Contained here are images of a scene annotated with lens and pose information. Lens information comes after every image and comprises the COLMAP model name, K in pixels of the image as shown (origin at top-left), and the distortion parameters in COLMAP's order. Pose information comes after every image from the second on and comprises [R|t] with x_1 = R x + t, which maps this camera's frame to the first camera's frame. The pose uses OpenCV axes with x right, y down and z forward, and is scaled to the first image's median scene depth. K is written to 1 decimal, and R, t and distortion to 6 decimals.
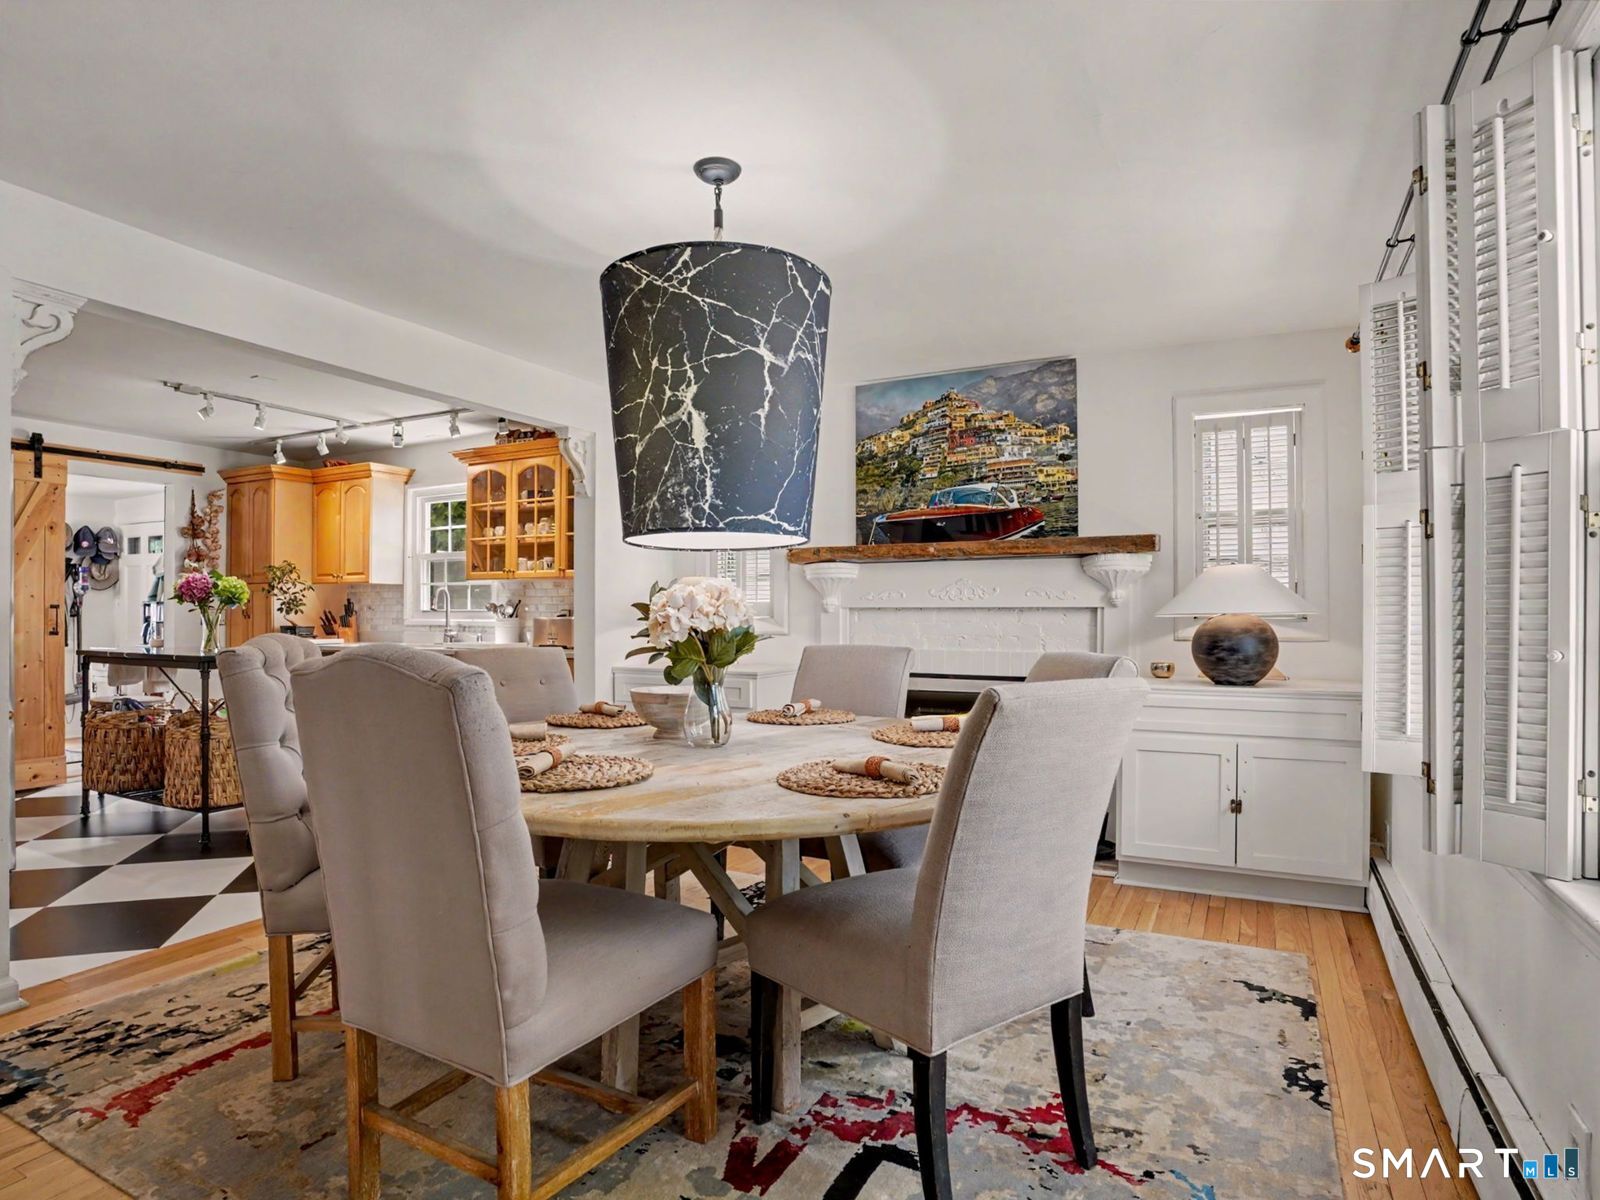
lens RADIAL K [[880.5, 0, 799.6], [0, 880.5, 611.6], [0, 0, 1]] dist [-0.079436, 0.038899]
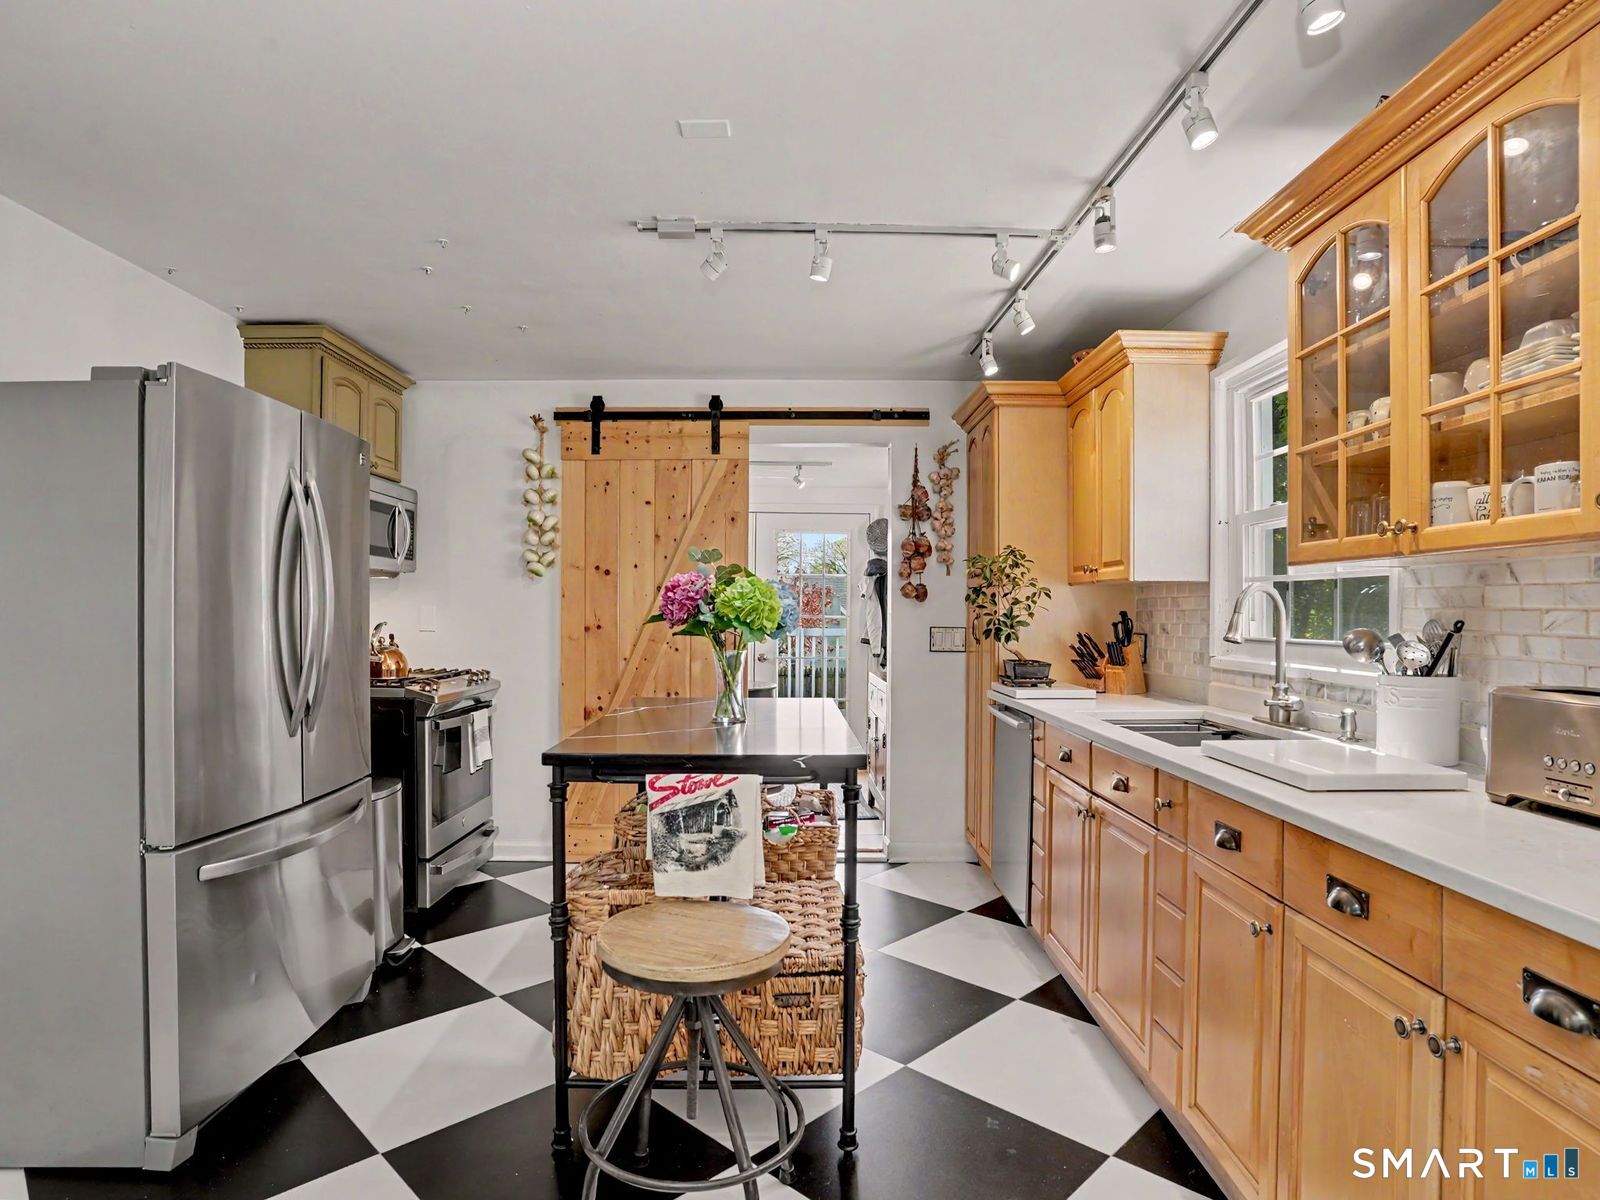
lens RADIAL K [[880.5, 0, 799.6], [0, 880.5, 611.6], [0, 0, 1]] dist [-0.079436, 0.038899]
pose [[0.467622, 0.000457, -0.883928, -0.149388], [-0.001563, 0.999999, -0.000310, -0.015052], [0.883927, 0.001527, 0.467622, 0.601814]]
